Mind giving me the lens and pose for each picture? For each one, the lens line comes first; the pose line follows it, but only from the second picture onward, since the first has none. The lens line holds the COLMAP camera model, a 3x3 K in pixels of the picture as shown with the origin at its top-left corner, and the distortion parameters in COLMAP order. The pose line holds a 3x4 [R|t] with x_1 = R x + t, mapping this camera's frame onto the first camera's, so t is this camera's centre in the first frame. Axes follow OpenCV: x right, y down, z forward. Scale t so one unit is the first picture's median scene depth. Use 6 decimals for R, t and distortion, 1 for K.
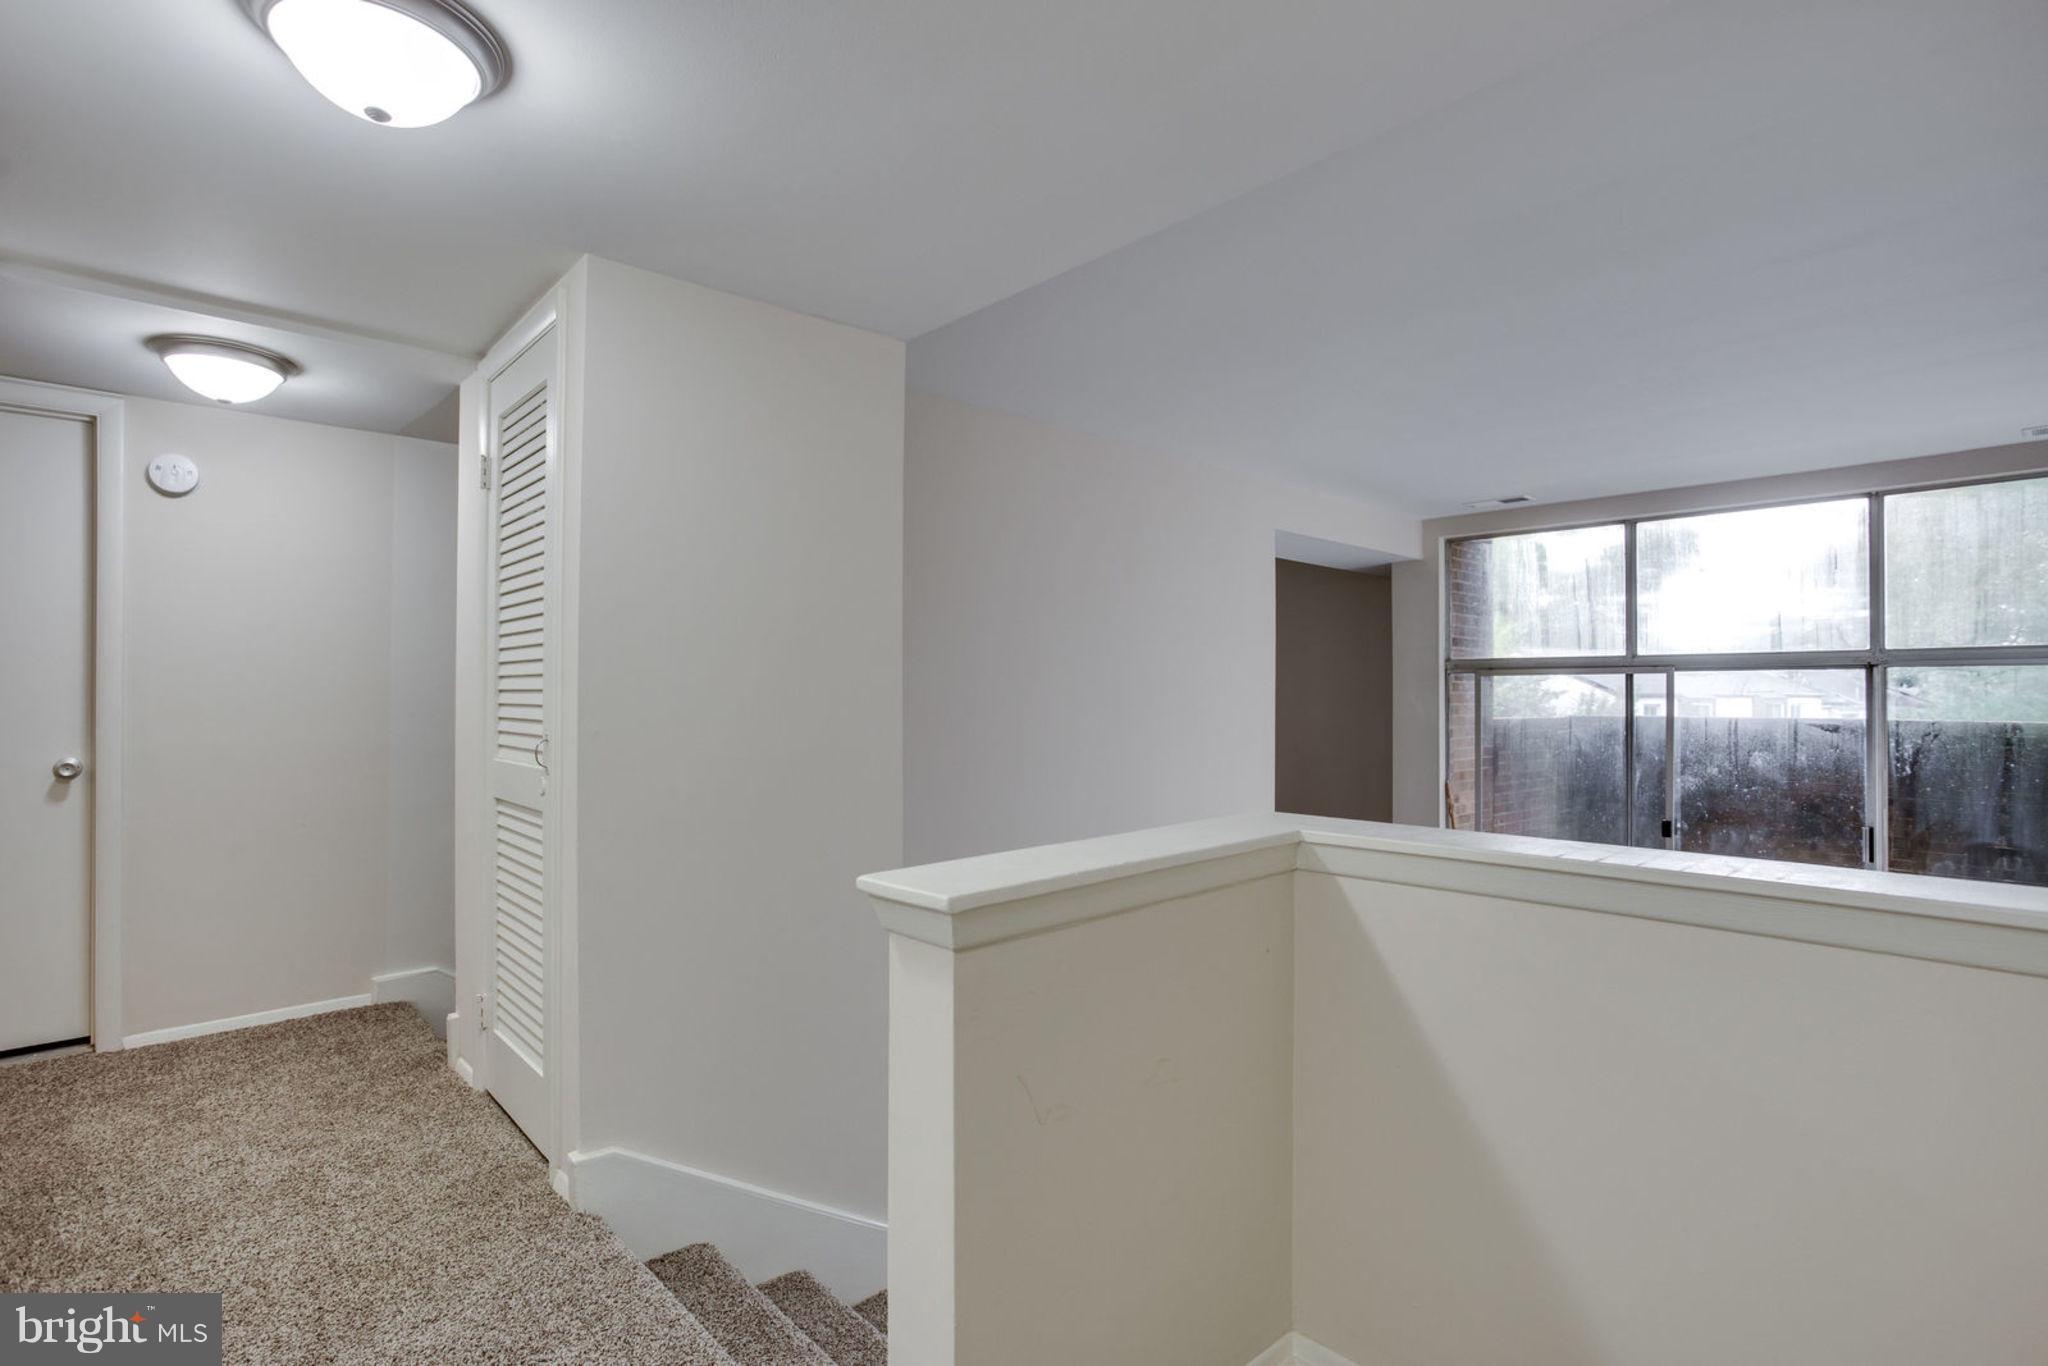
lens RADIAL K [[975.4, 0, 1048.6], [0, 975.4, 686.1], [0, 0, 1]] dist [-0.039054, 0.026237]
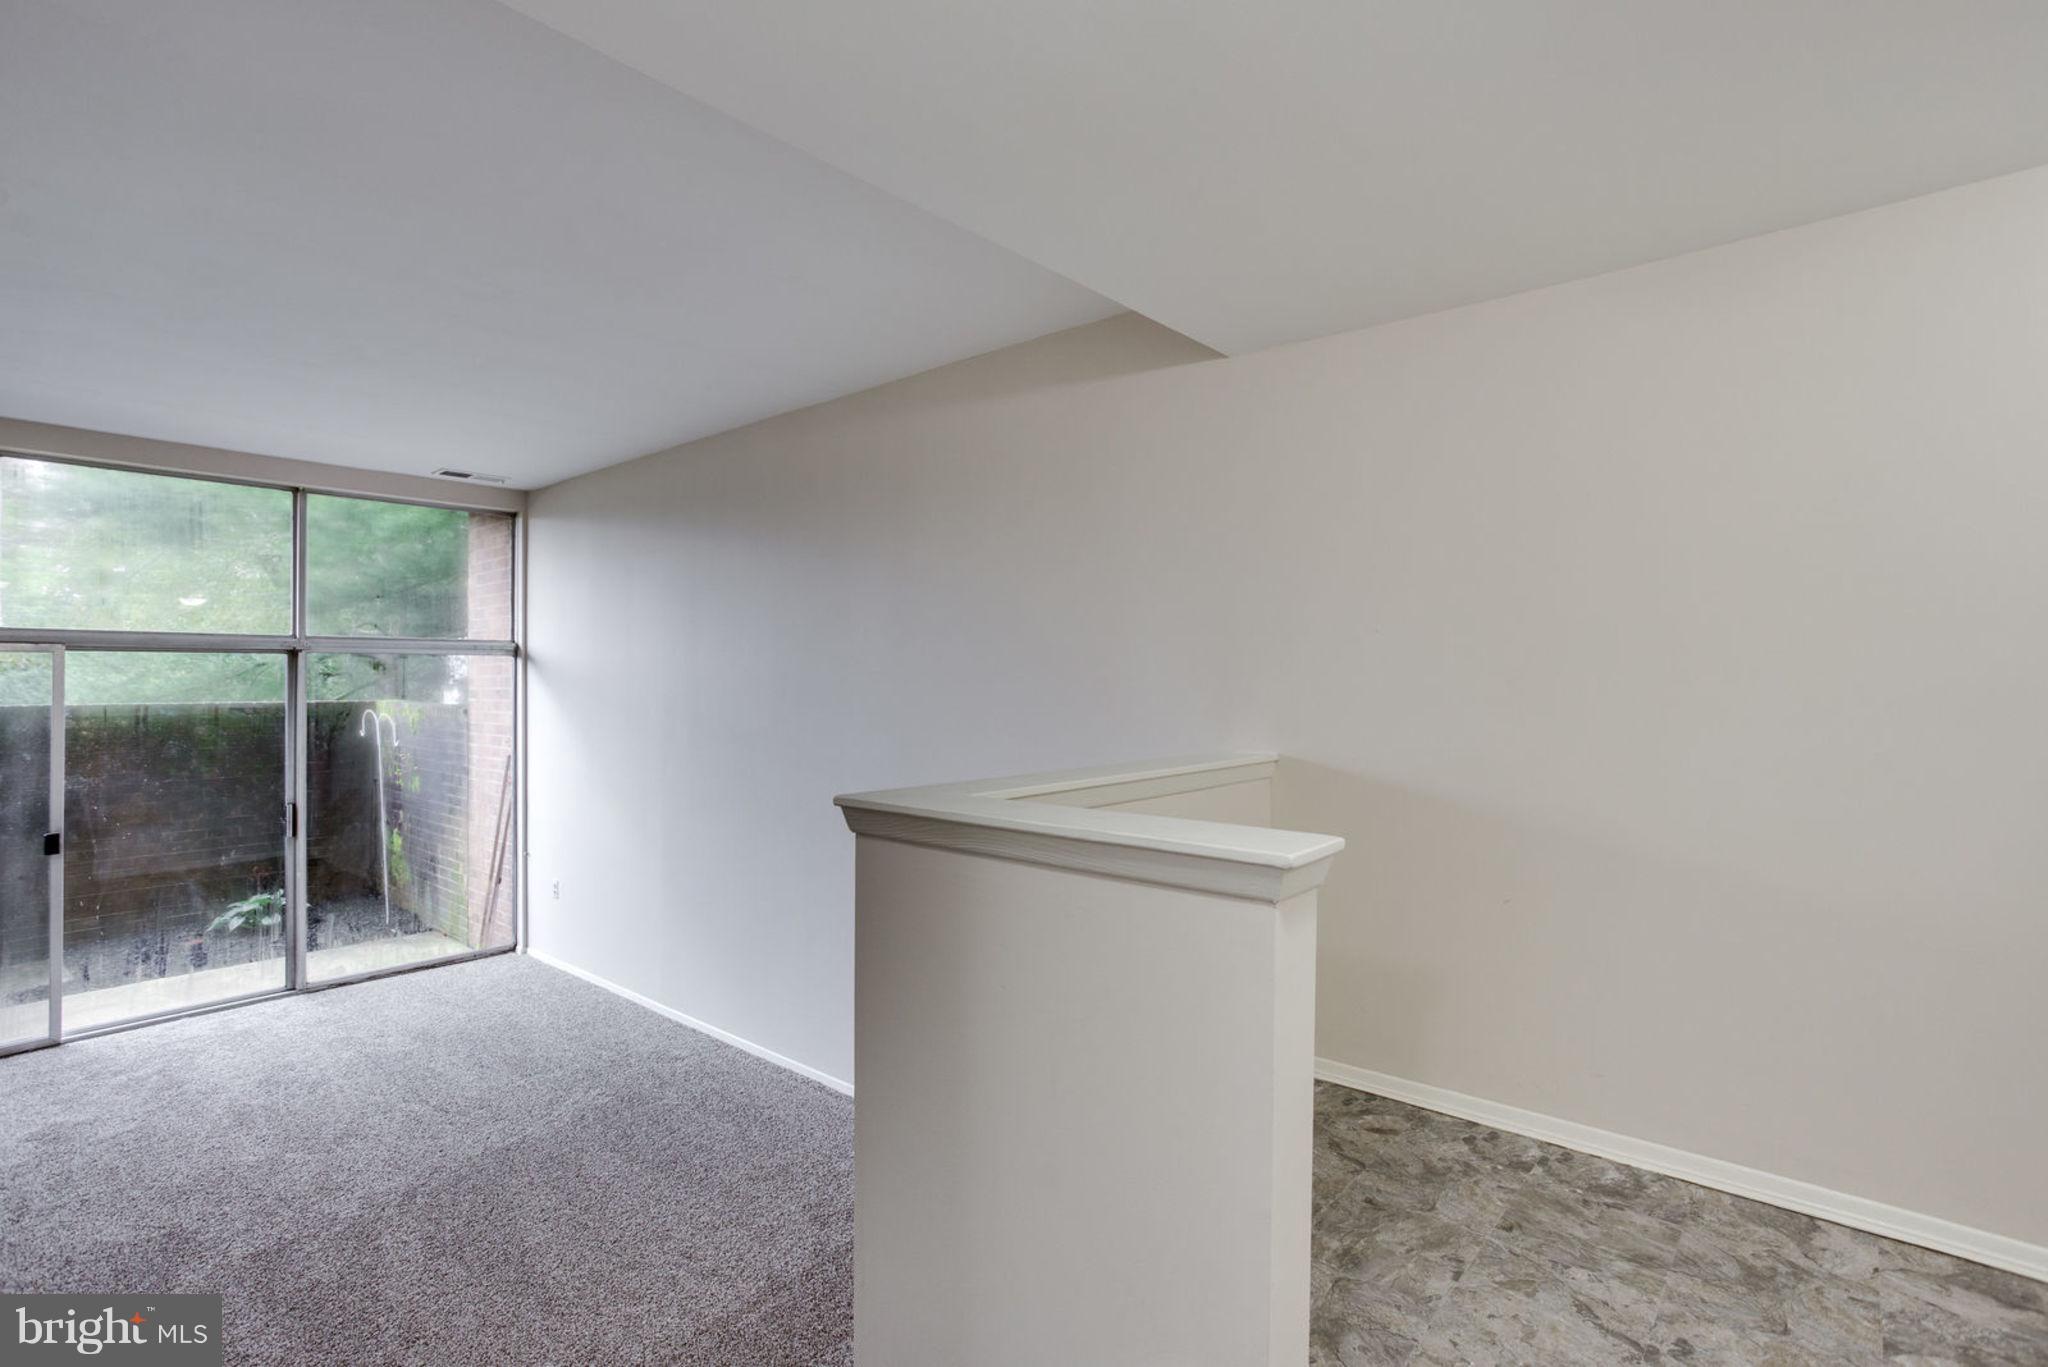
lens RADIAL K [[975.4, 0, 1048.6], [0, 975.4, 686.6], [0, 0, 1]] dist [-0.039054, 0.026237]
pose [[-0.106128, -0.011681, 0.994284, -0.255436], [-0.006382, 0.999918, 0.011066, 0.000801], [-0.994332, -0.005171, -0.106194, 0.254412]]
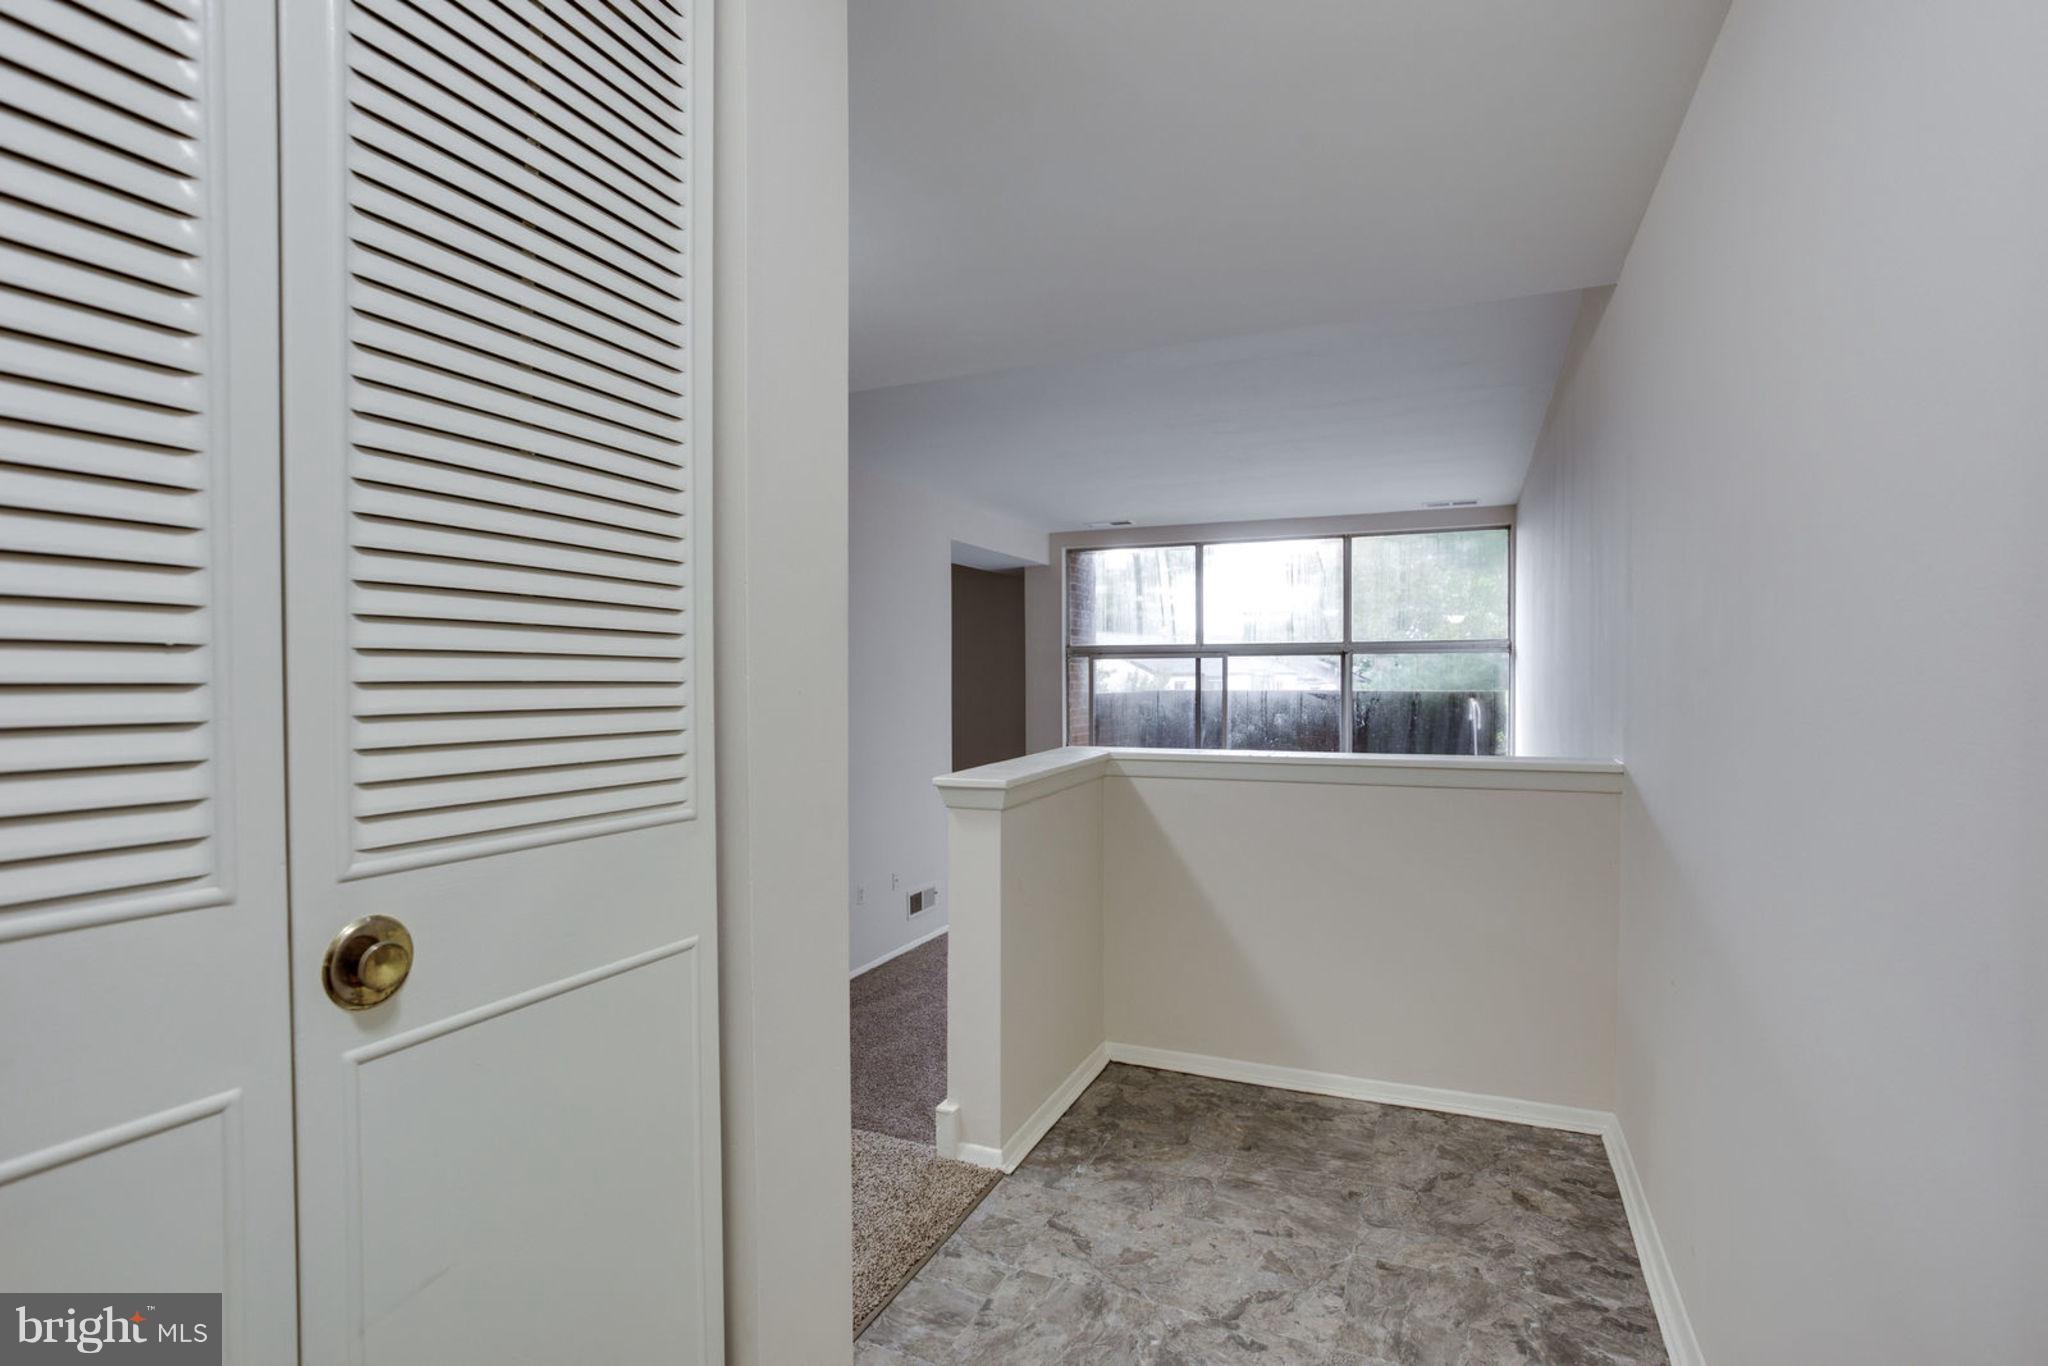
lens RADIAL K [[988.1, 0, 1024.0], [0, 988.1, 683.0], [0, 0, 1]] dist [-0.003117, -0.000336]
pose [[0.916115, -0.009129, 0.400812, -0.177187], [0.002408, 0.999848, 0.017270, -0.002387], [-0.400909, -0.014856, 0.915997, -0.168054]]
